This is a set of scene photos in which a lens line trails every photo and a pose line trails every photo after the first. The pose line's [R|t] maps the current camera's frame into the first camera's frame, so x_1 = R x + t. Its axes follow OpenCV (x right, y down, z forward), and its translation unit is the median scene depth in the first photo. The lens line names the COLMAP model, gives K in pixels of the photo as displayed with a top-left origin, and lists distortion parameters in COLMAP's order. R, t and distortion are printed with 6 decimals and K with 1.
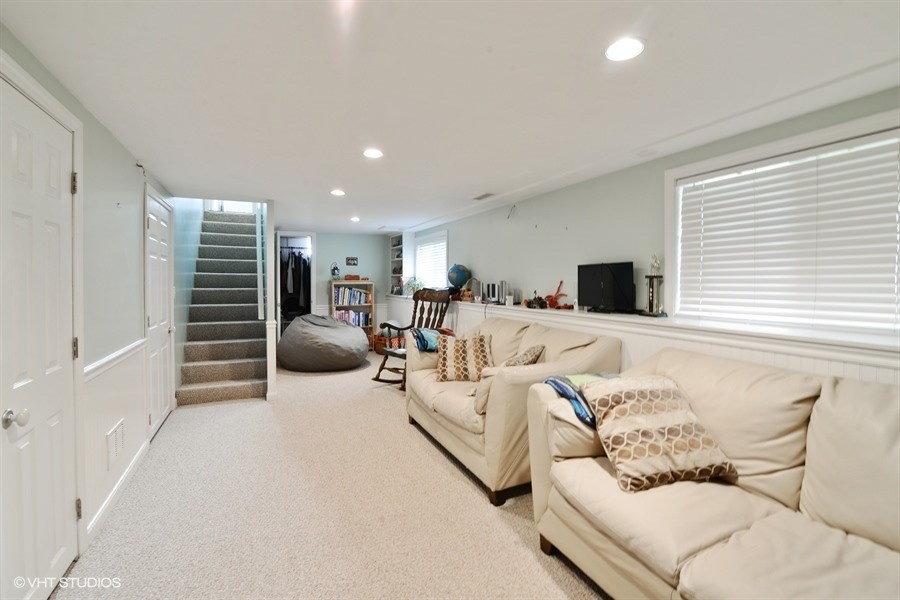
lens RADIAL K [[418.5, 0, 444.3], [0, 418.5, 288.9], [0, 0, 1]] dist [-0.022359, 0.000060]
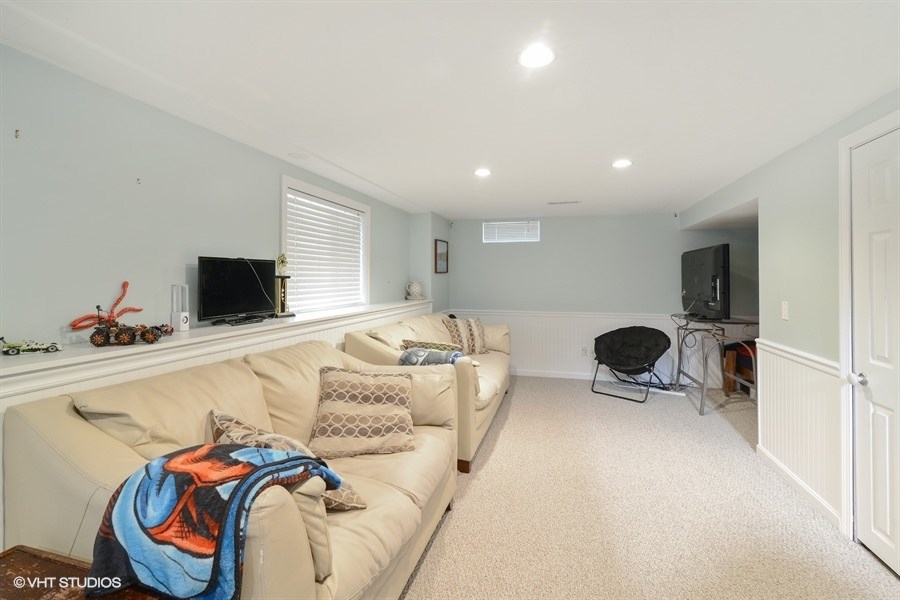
lens RADIAL K [[418.5, 0, 444.3], [0, 418.5, 288.9], [0, 0, 1]] dist [-0.022359, 0.000060]
pose [[-0.756540, -0.018784, 0.653677, -0.433528], [0.008136, 0.999240, 0.038131, -0.035388], [-0.653897, 0.034166, -0.755812, 1.484439]]
